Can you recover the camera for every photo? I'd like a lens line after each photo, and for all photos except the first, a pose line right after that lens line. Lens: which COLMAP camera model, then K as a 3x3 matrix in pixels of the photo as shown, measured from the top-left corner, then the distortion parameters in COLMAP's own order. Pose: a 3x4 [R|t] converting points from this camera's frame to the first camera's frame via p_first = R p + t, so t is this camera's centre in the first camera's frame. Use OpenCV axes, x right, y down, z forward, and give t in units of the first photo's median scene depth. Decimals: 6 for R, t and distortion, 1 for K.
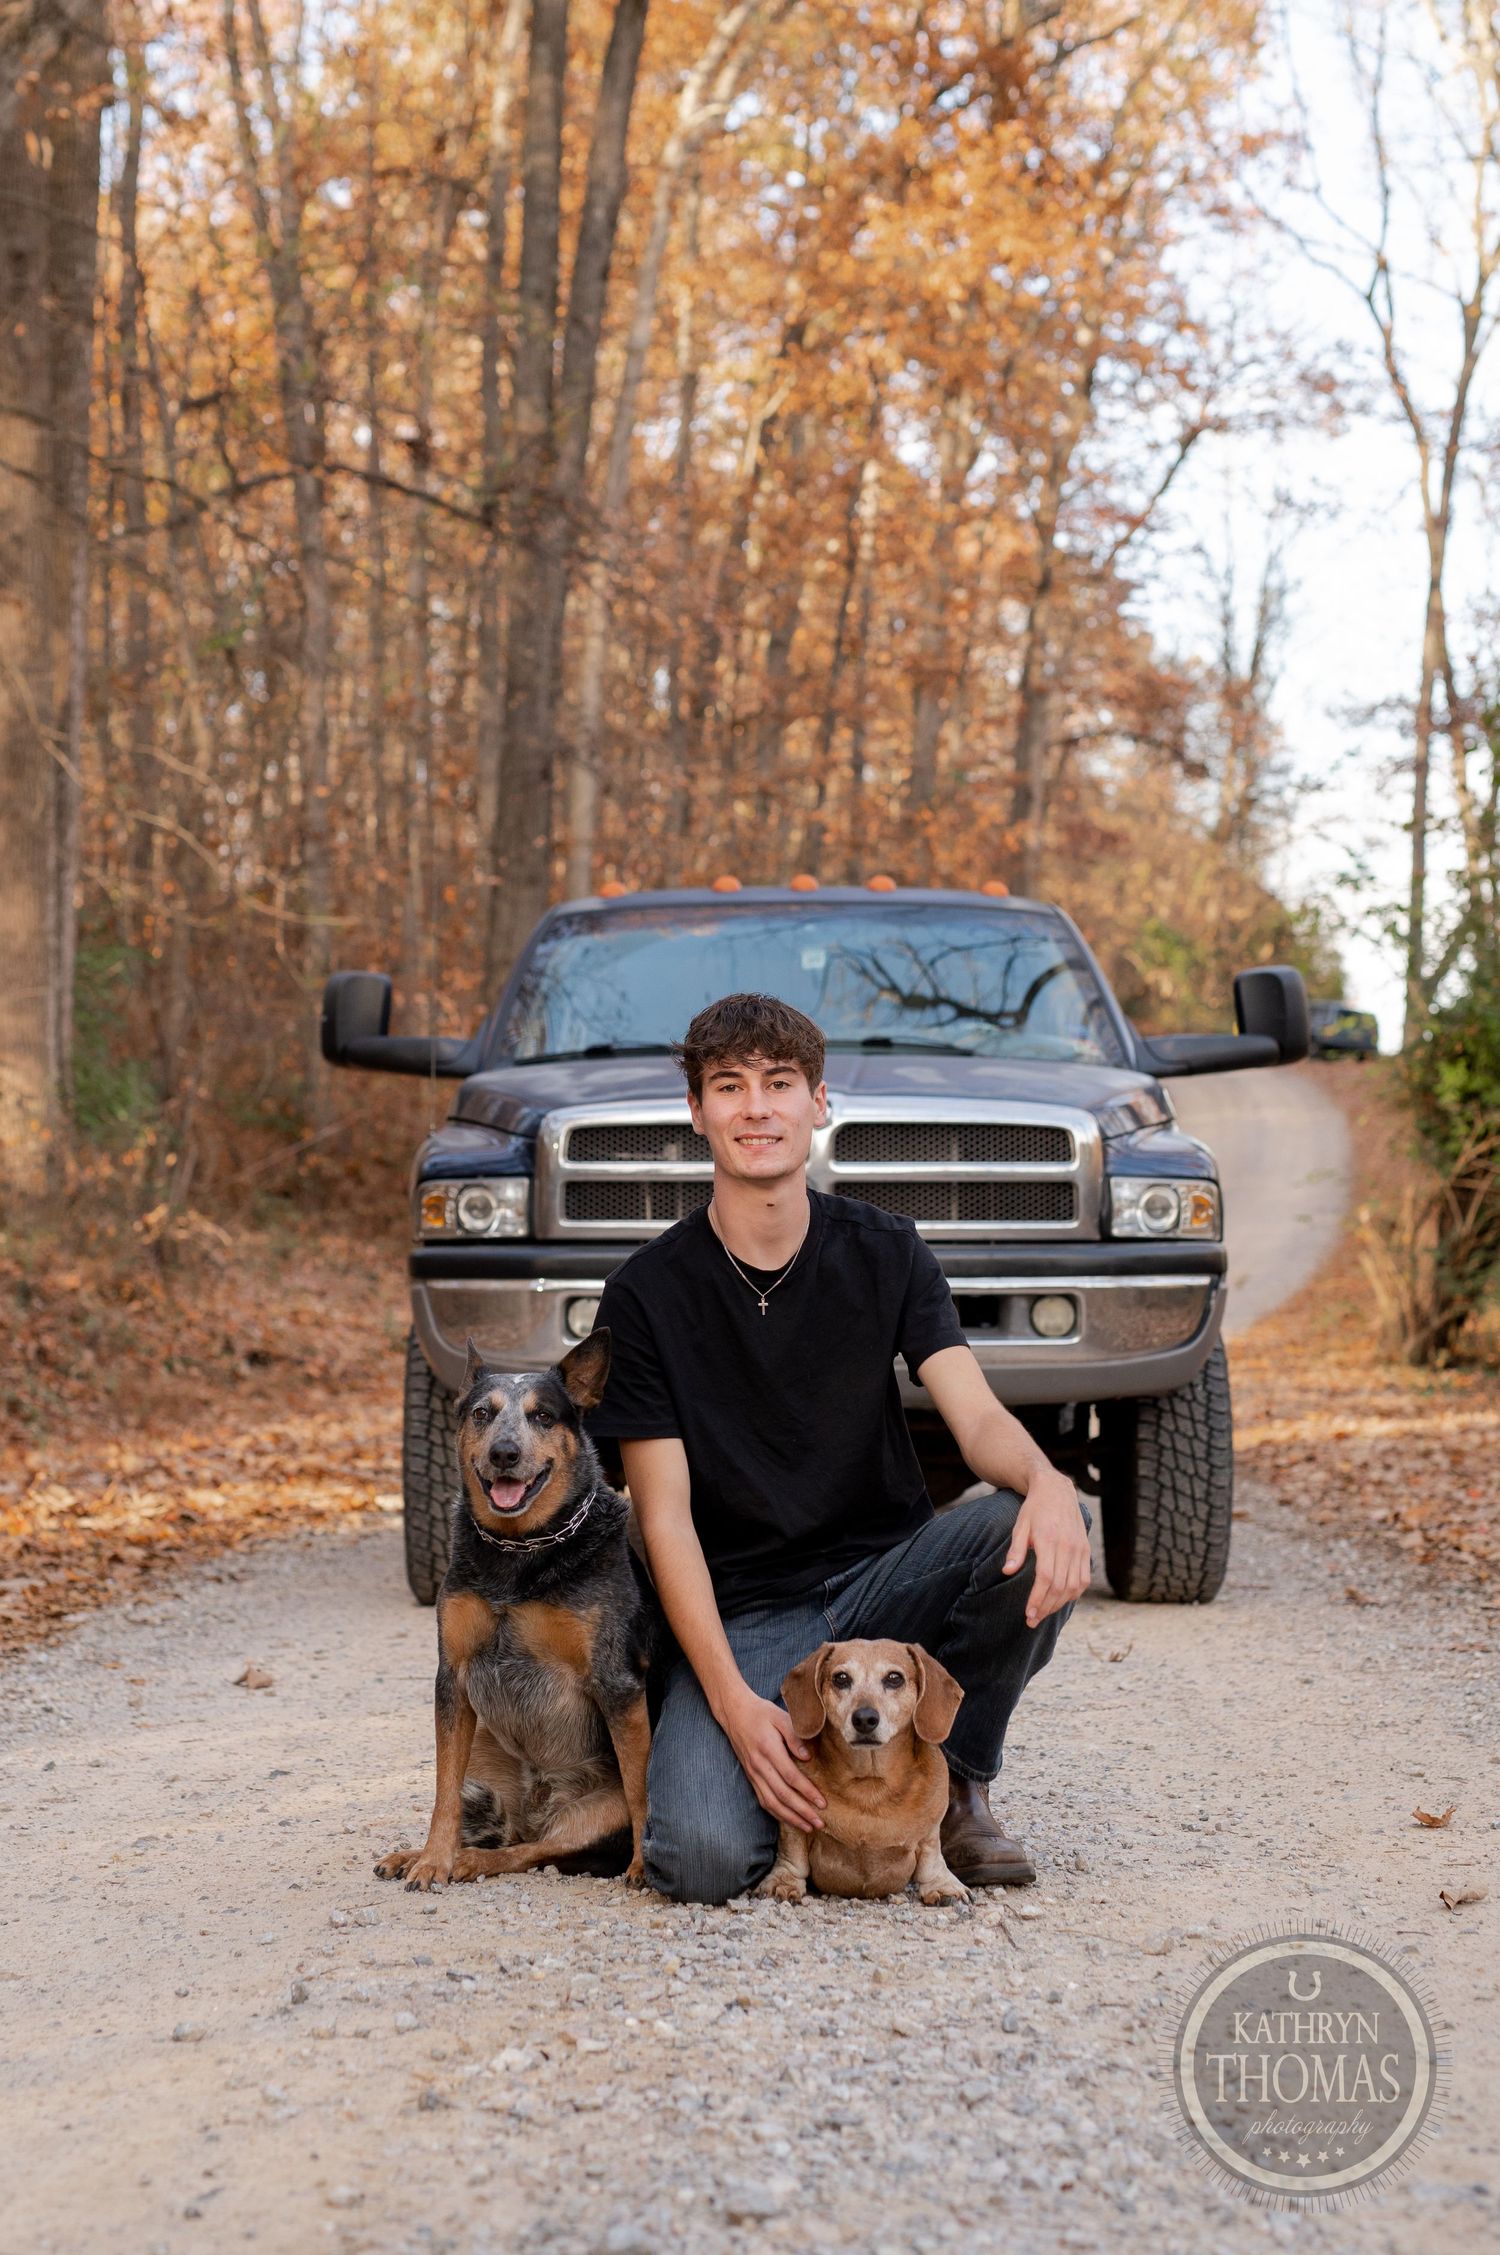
lens RADIAL K [[3824.7, 0, 636.7], [0, 3824.7, 1129.7], [0, 0, 1]] dist [0.000286, -0.014981]
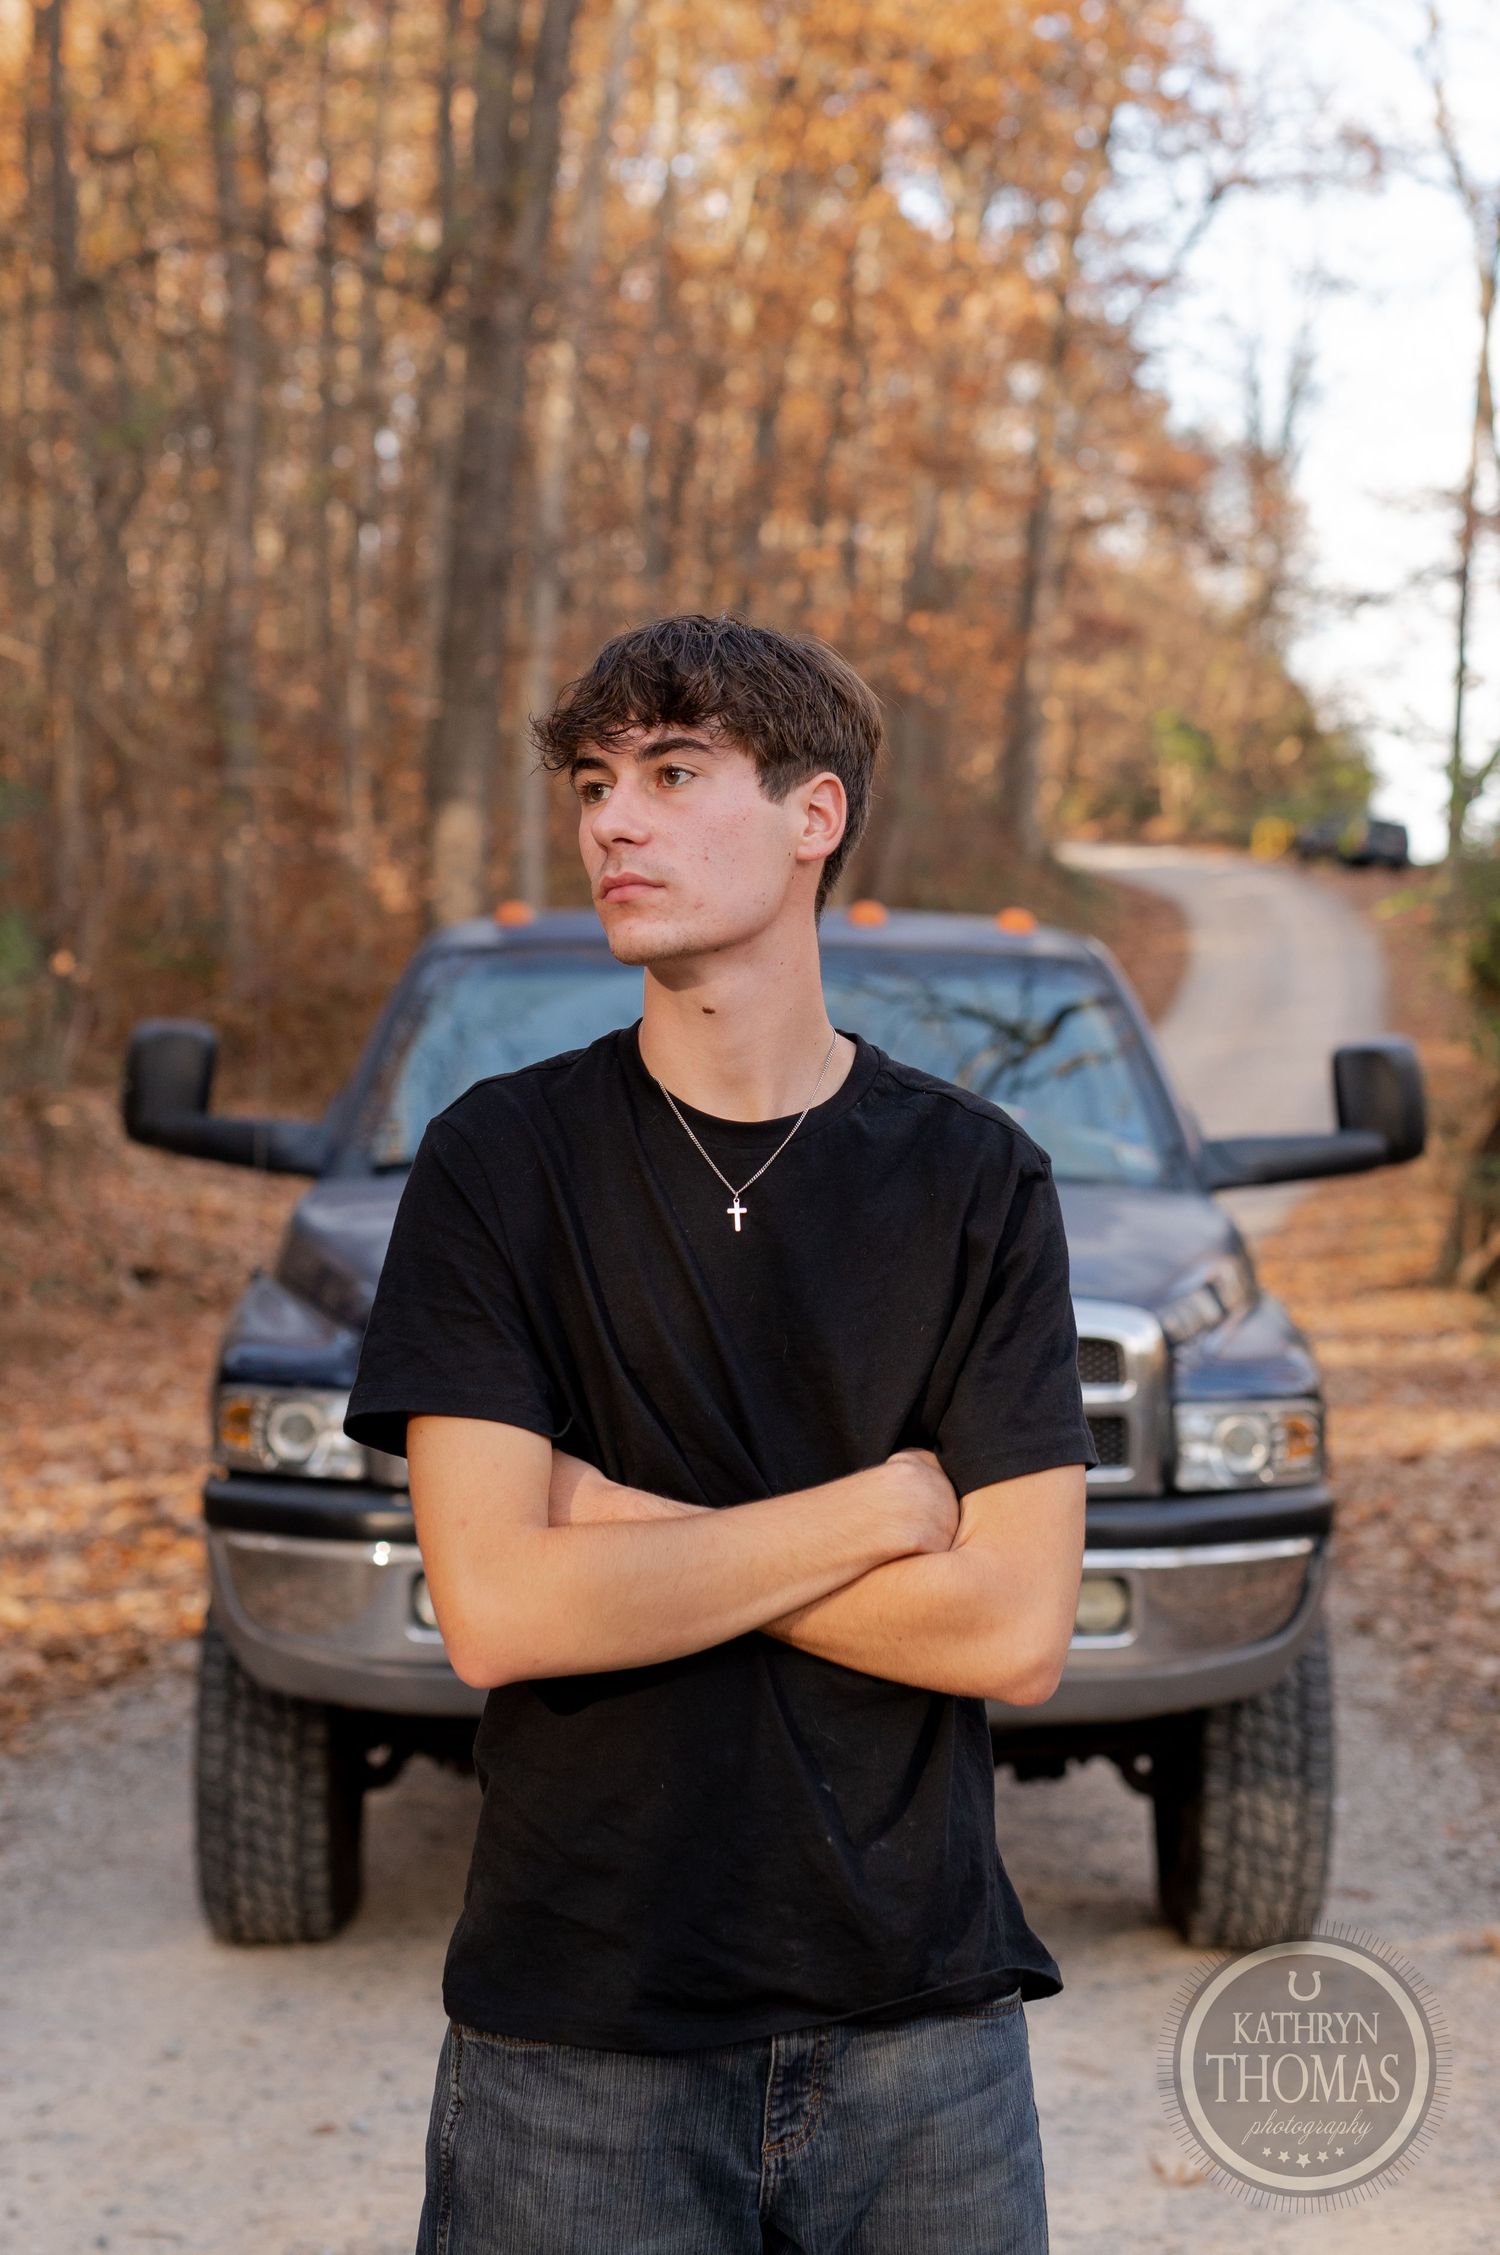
lens RADIAL K [[4077.8, 0, 744.4], [0, 4077.8, 873.0], [0, 0, 1]] dist [0.012275, -0.055850]
pose [[0.999372, 0.014995, 0.032119, 0.013799], [-0.014731, 0.999856, -0.008449, -0.066574], [-0.032241, 0.007970, 0.999448, 0.196373]]
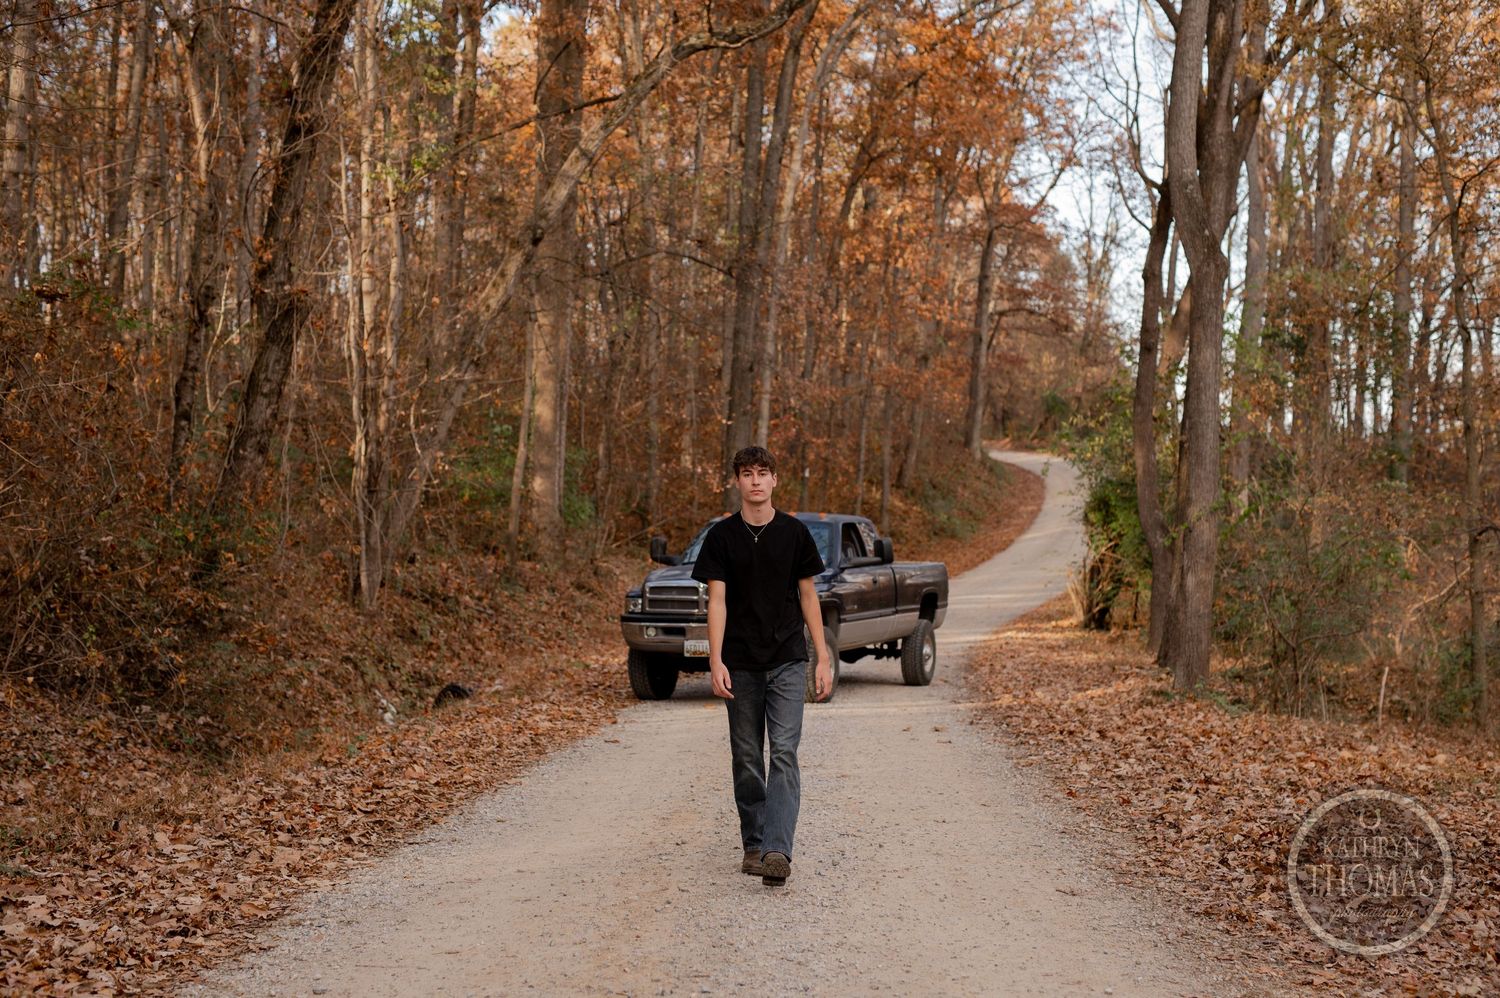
lens RADIAL K [[2086.7, 0, 728.3], [0, 2086.7, 498.8], [0, 0, 1]] dist [0.009111, 0.027596]
pose [[0.999329, 0.020128, -0.030587, 0.013069], [-0.019683, 0.999697, 0.014780, -0.114943], [0.030875, -0.014169, 0.999423, -1.153753]]
